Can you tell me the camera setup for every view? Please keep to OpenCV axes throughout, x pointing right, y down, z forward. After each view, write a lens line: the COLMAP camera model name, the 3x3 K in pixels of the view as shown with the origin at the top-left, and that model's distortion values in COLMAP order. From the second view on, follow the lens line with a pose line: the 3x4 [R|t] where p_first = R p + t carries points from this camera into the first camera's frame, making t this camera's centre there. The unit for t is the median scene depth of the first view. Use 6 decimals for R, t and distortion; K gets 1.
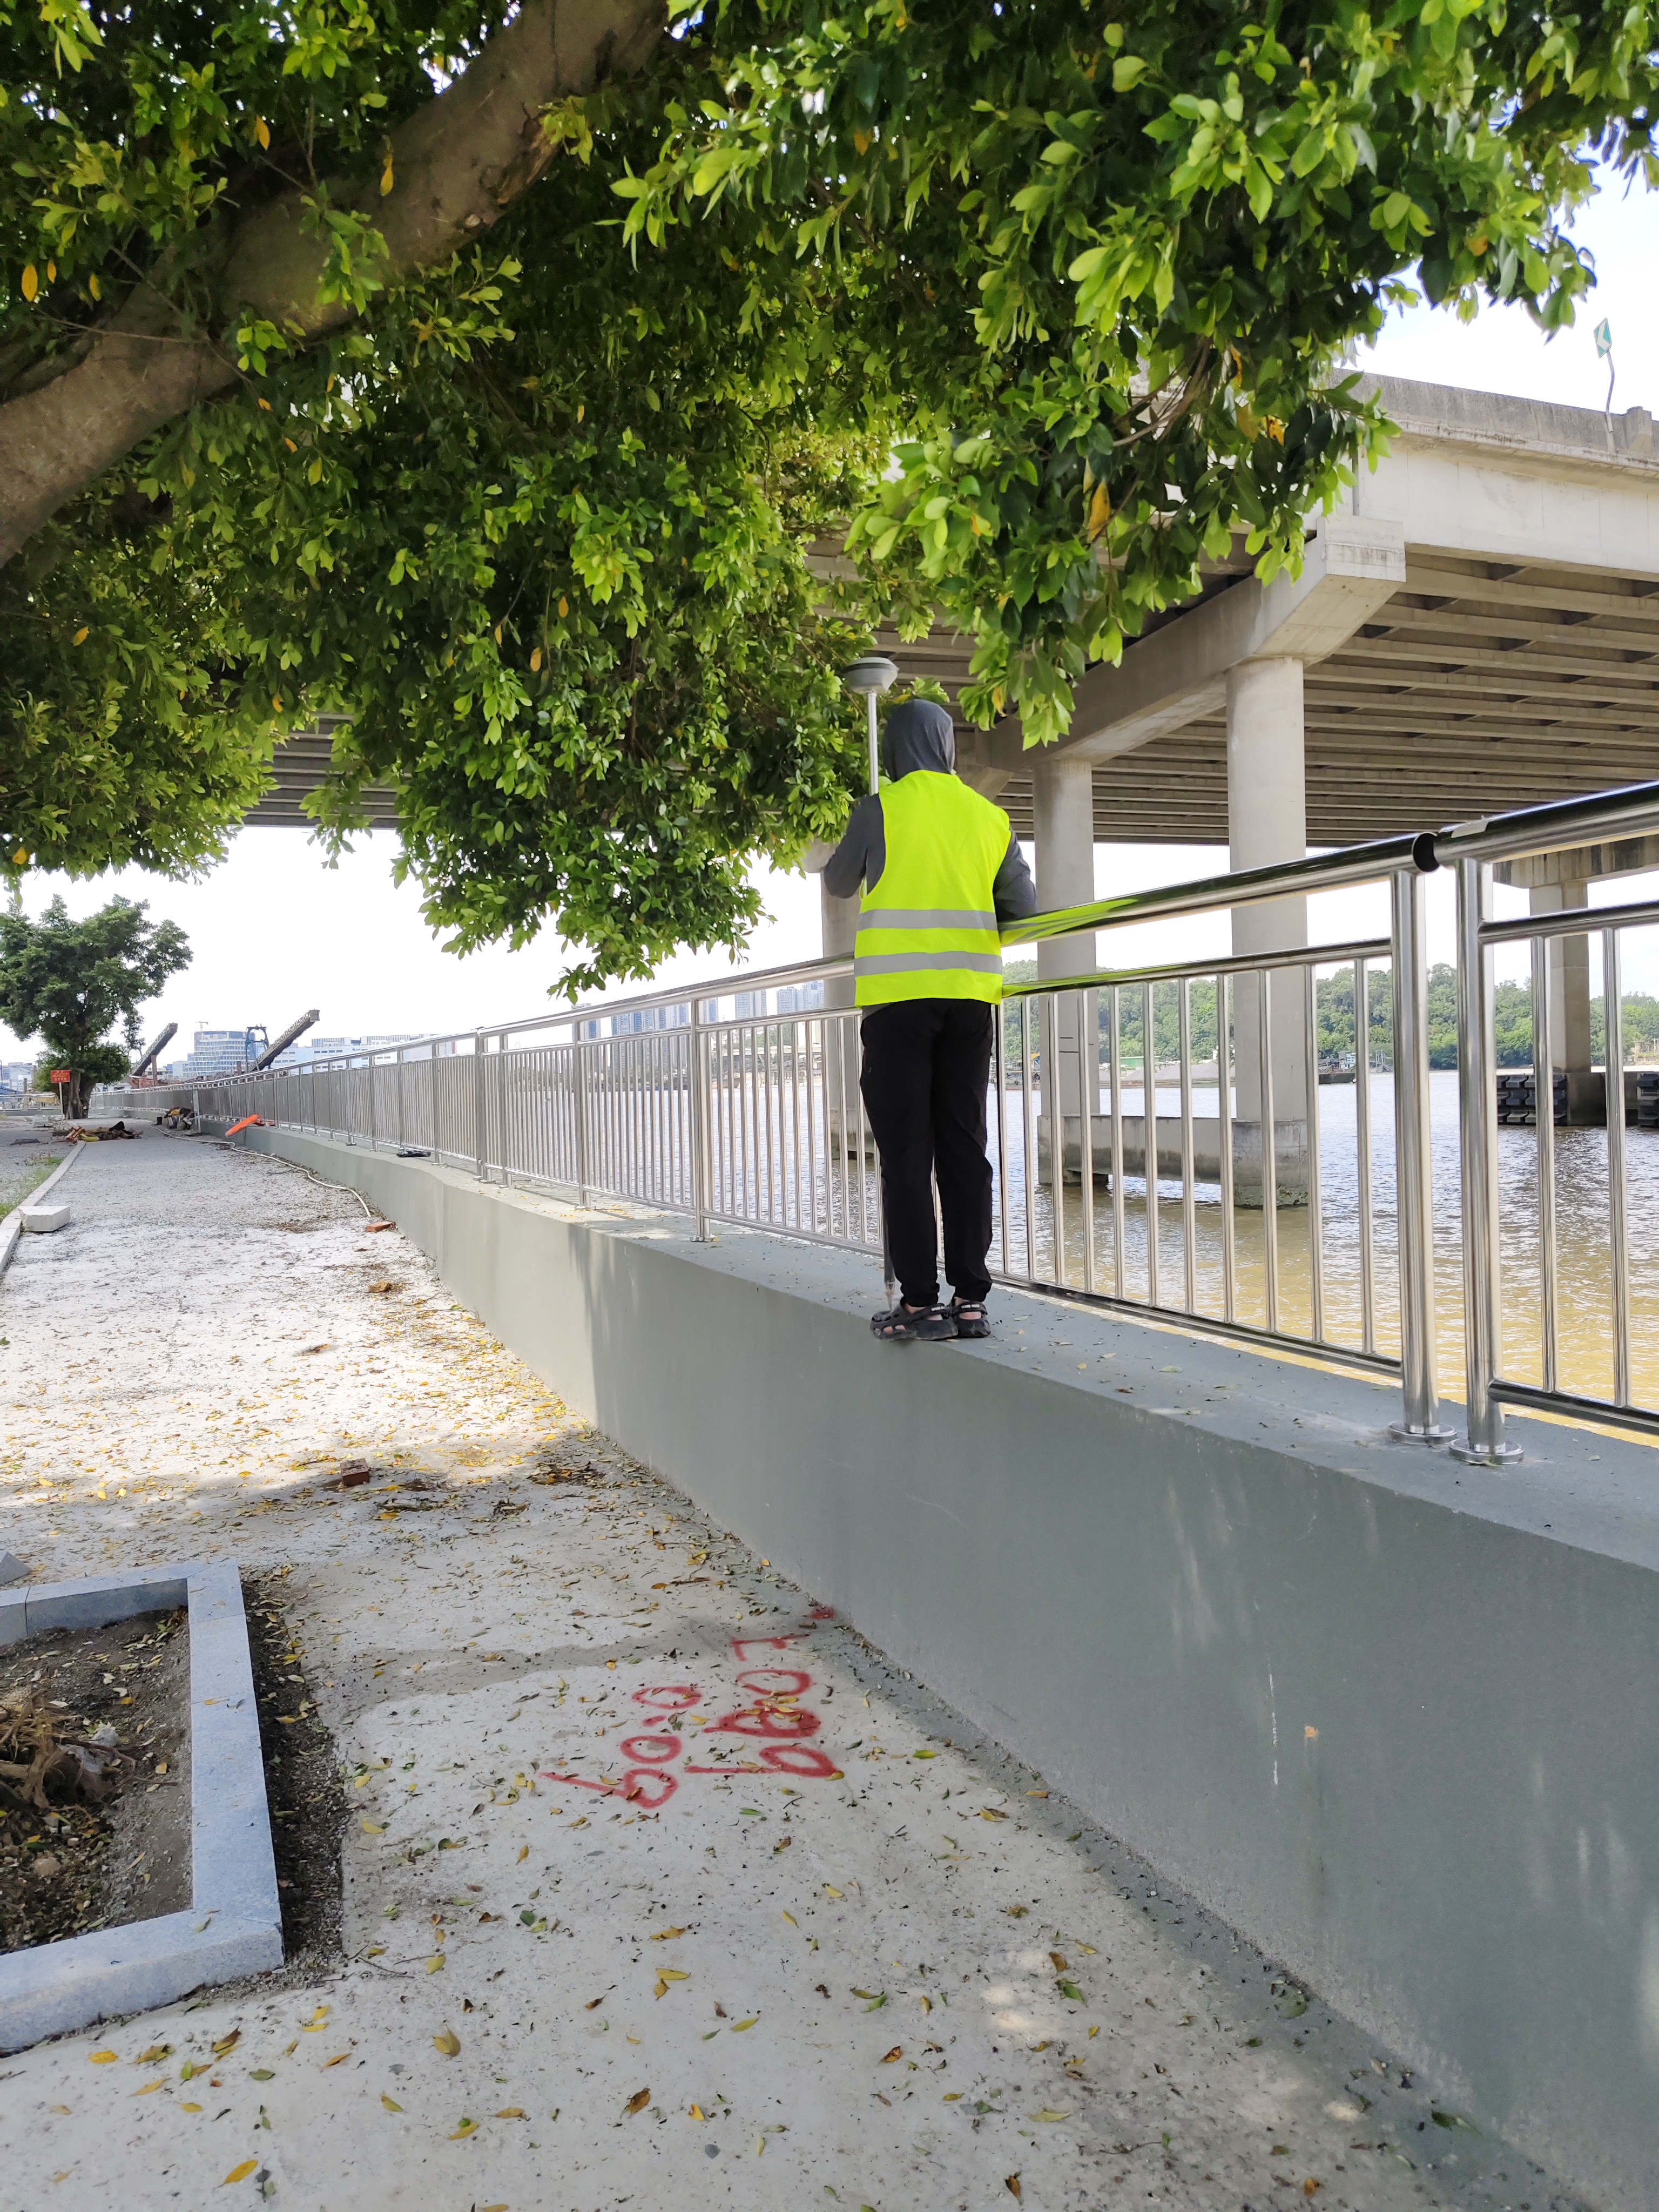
lens RADIAL K [[1526.8, 0, 829.5], [0, 1526.8, 1106.0], [0, 0, 1]] dist [0.034222, -0.050189]
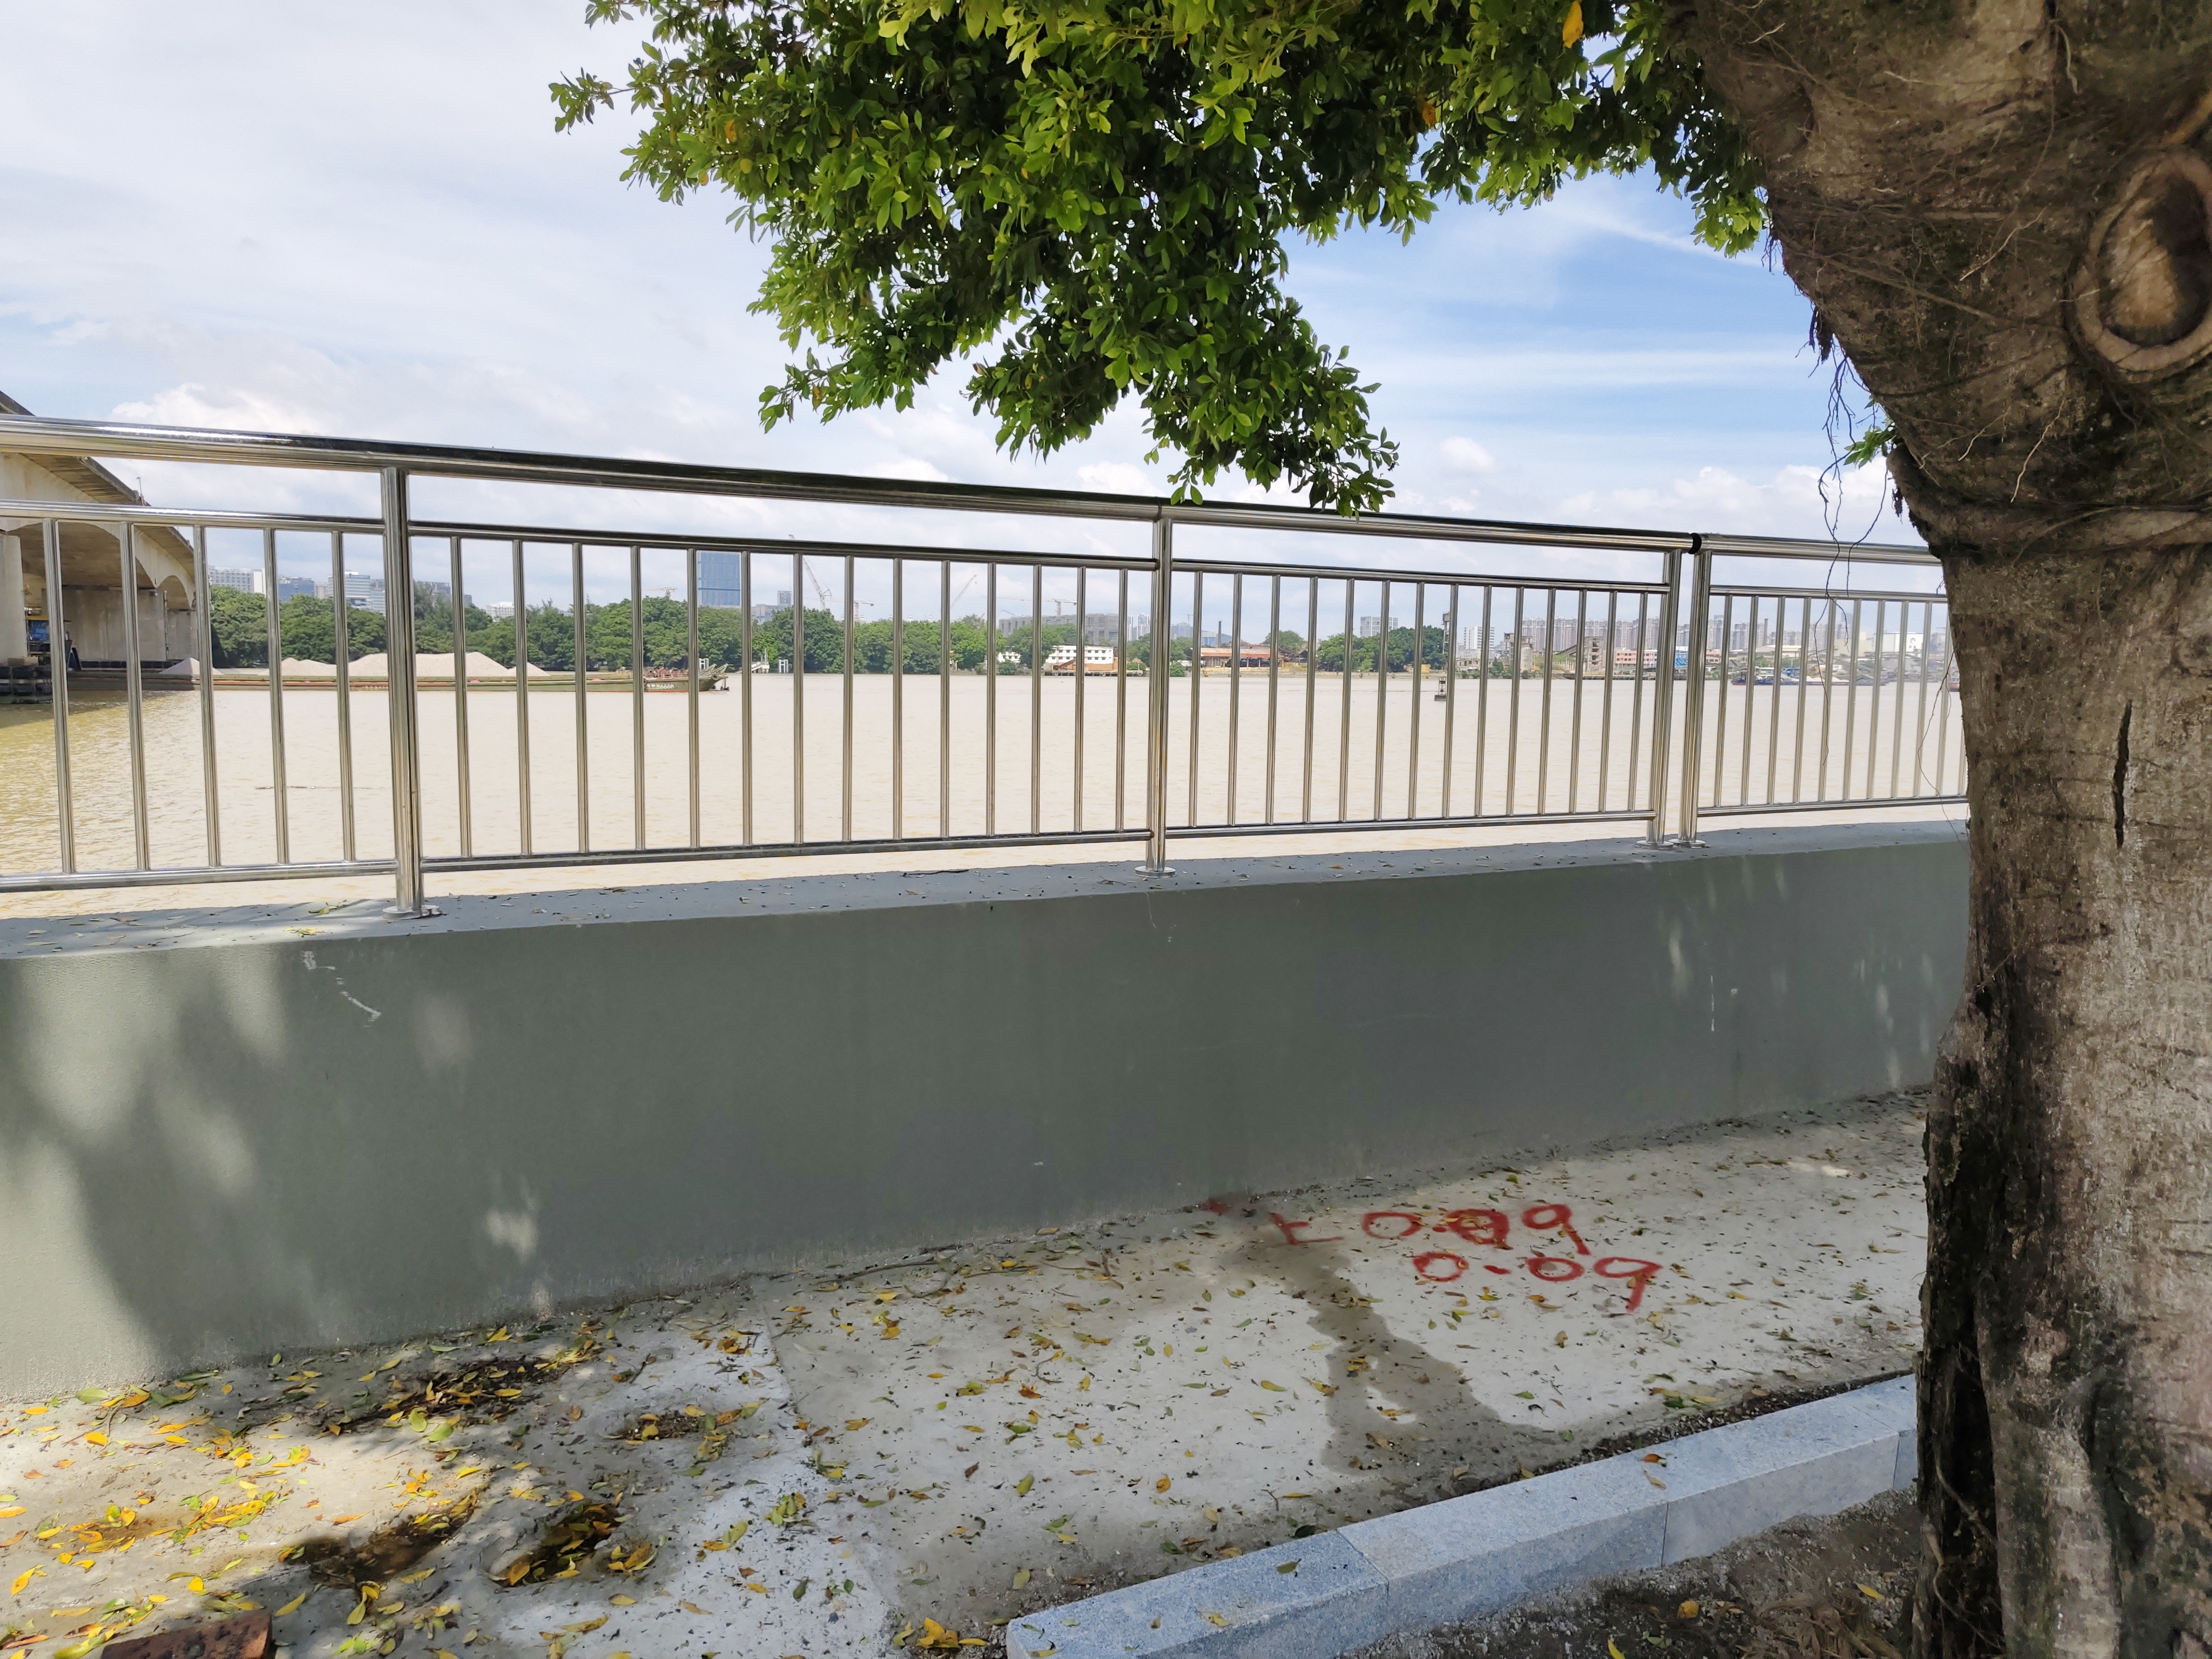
lens RADIAL K [[1533.1, 0, 1106.0], [0, 1533.1, 829.5], [0, 0, 1]] dist [0.064901, -0.077354]
pose [[-0.052136, -0.080437, 0.995395, -0.841201], [0.010449, 0.996652, 0.081086, 0.016166], [-0.998585, 0.014628, -0.051121, 0.996702]]
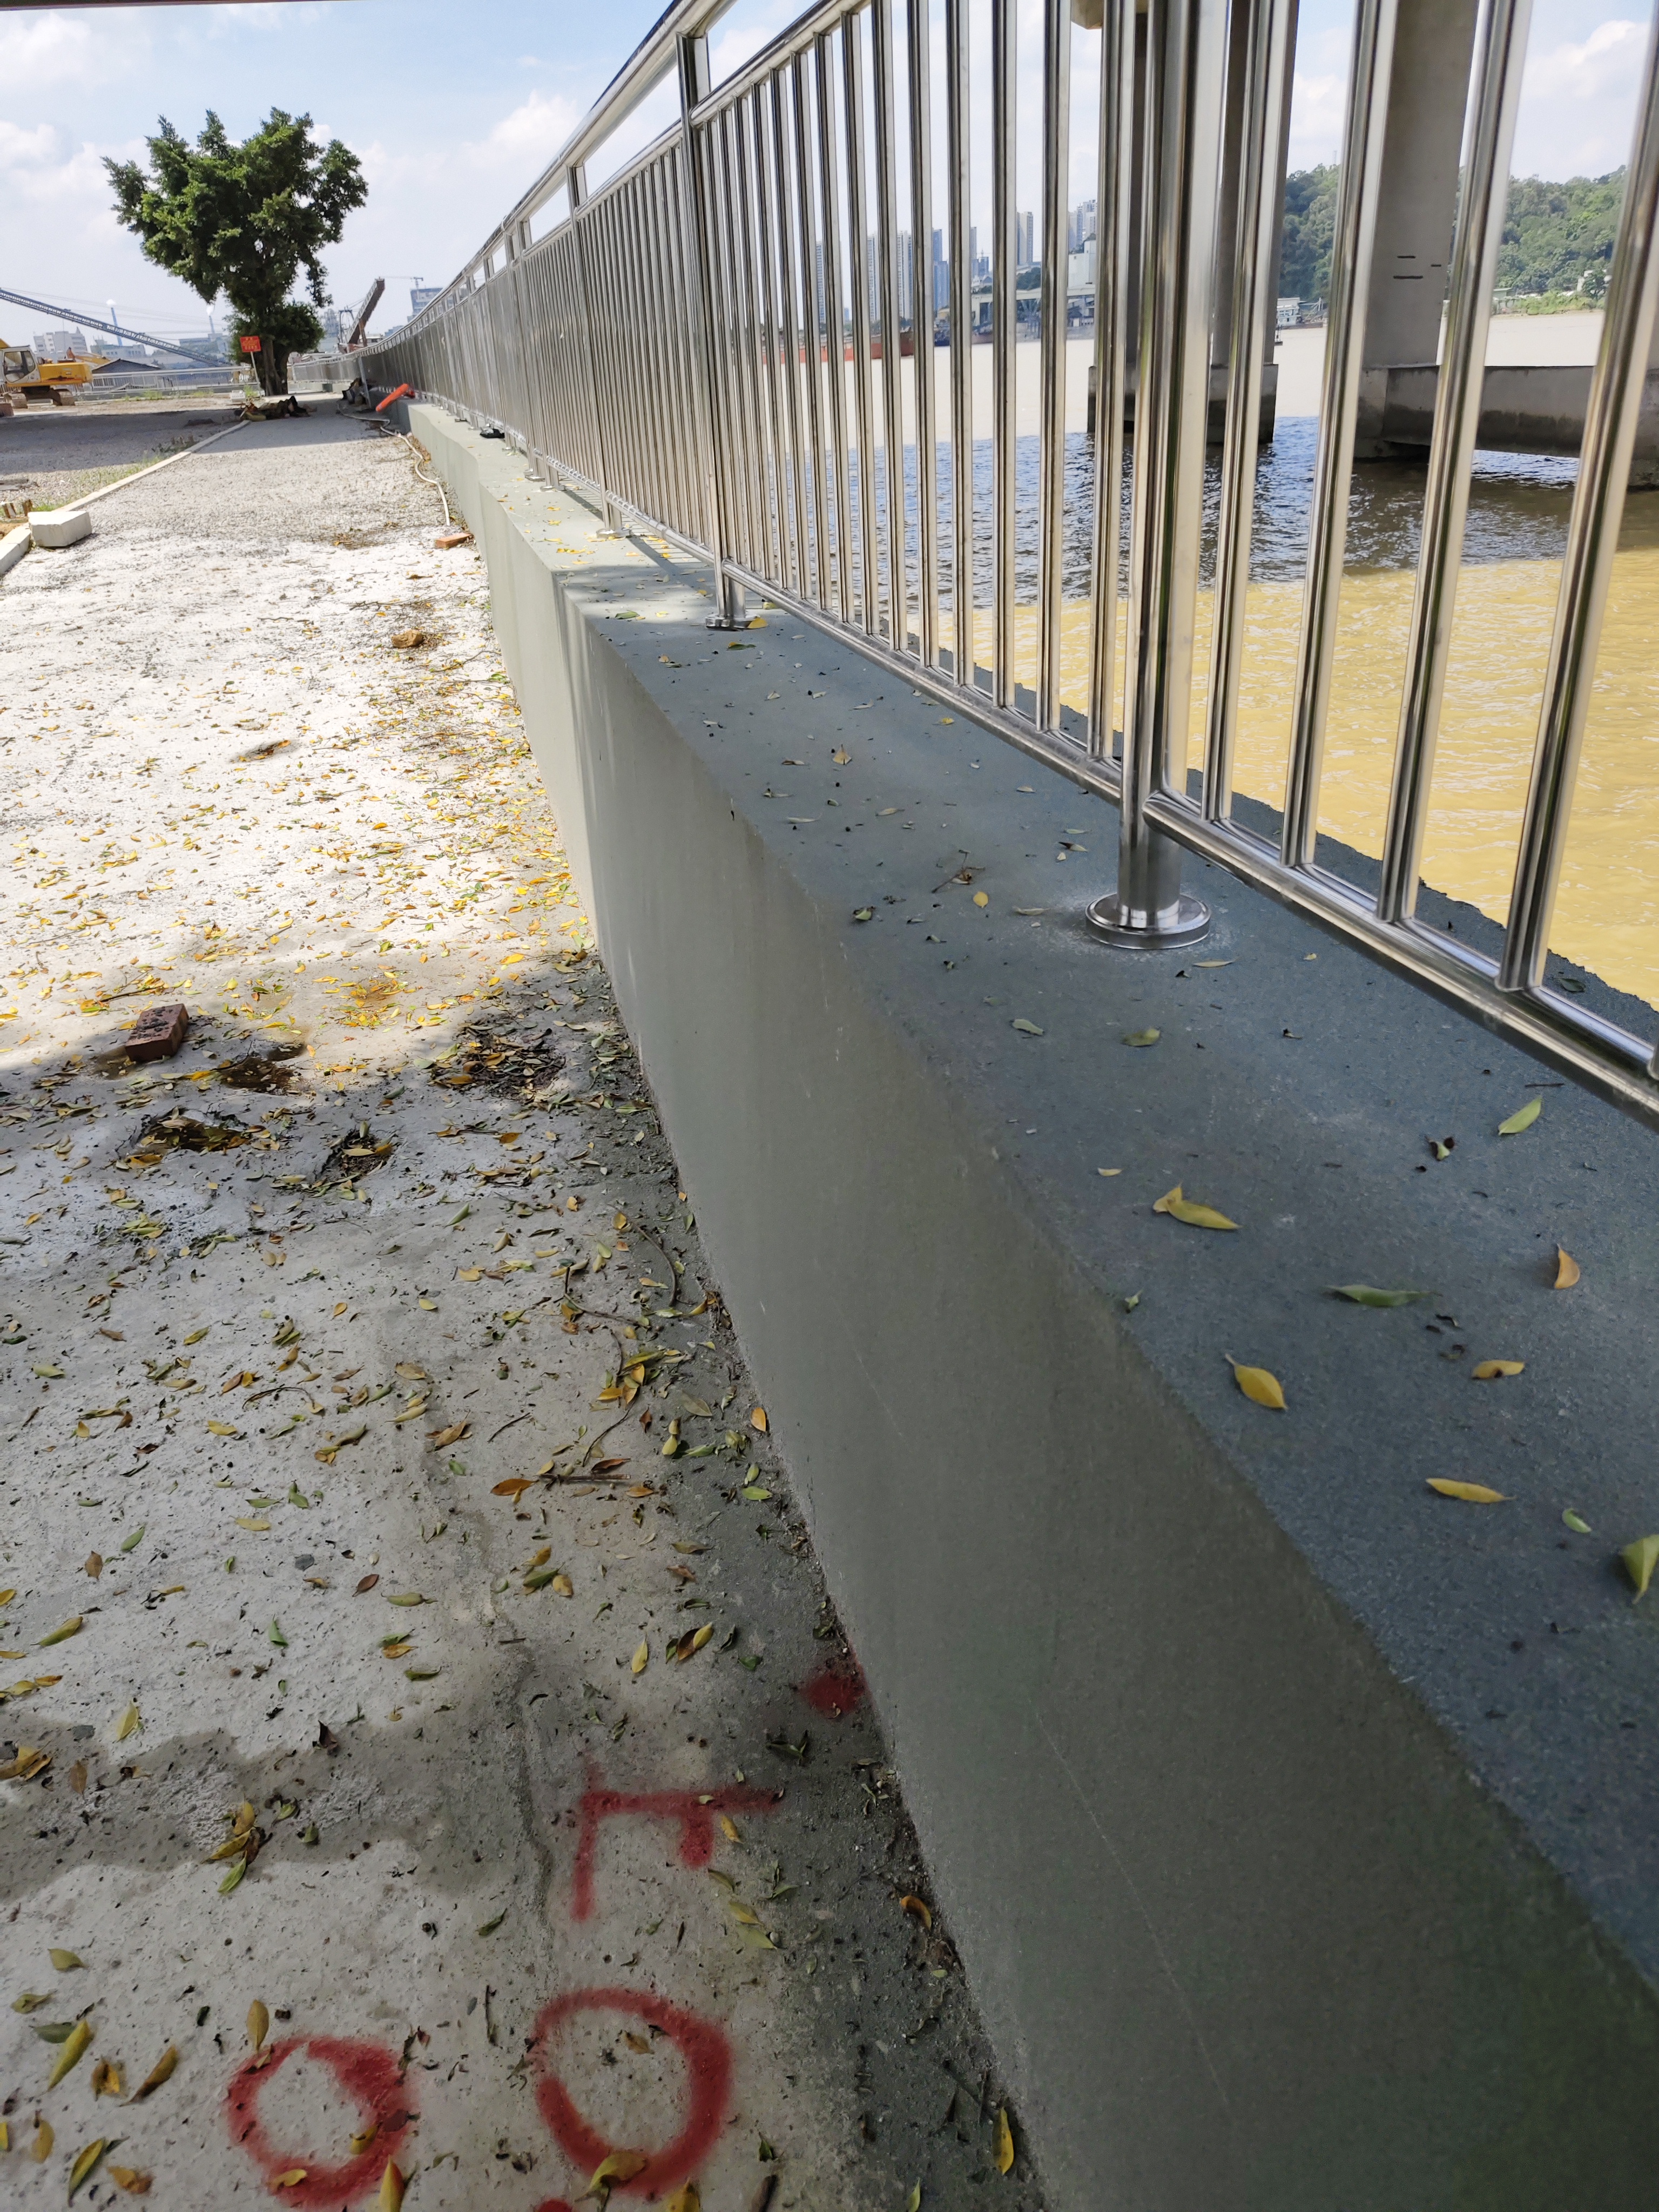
lens RADIAL K [[1526.8, 0, 829.5], [0, 1526.8, 1106.0], [0, 0, 1]] dist [0.034222, -0.050189]
pose [[0.987320, 0.053196, -0.149561, 0.040476], [0.016743, 0.902023, 0.431364, 0.019447], [0.157855, -0.428398, 0.889695, 0.633640]]
